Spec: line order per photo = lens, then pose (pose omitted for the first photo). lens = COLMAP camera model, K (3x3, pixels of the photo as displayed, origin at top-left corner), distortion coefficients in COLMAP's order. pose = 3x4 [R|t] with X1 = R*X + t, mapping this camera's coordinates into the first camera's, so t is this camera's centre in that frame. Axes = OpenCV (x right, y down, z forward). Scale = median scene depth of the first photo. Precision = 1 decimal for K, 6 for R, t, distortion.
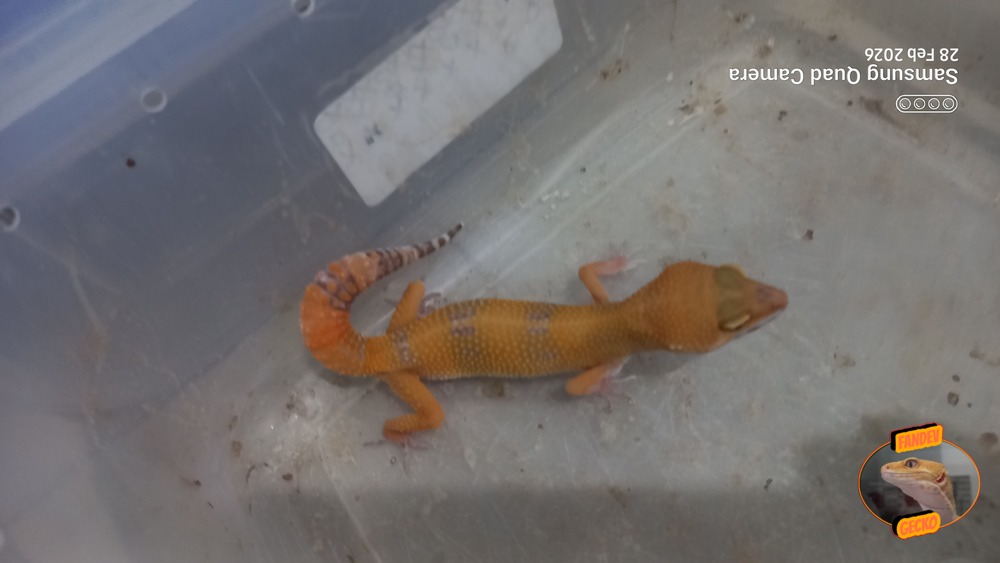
lens RADIAL K [[744.6, 0, 503.5], [0, 744.6, 284.9], [0, 0, 1]] dist [0.013414, -0.051867]
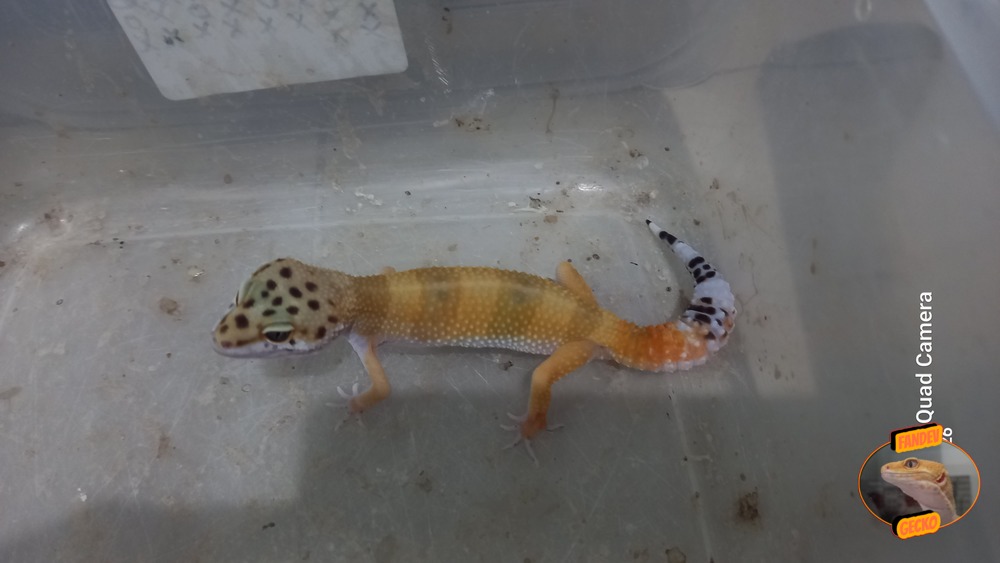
lens RADIAL K [[744.6, 0, 505.2], [0, 744.6, 275.7], [0, 0, 1]] dist [0.013414, -0.051867]
pose [[0.800336, 0.567642, -0.192990, 0.555941], [-0.569365, 0.820440, 0.051985, -0.223332], [0.187845, 0.068276, 0.979823, 0.041726]]
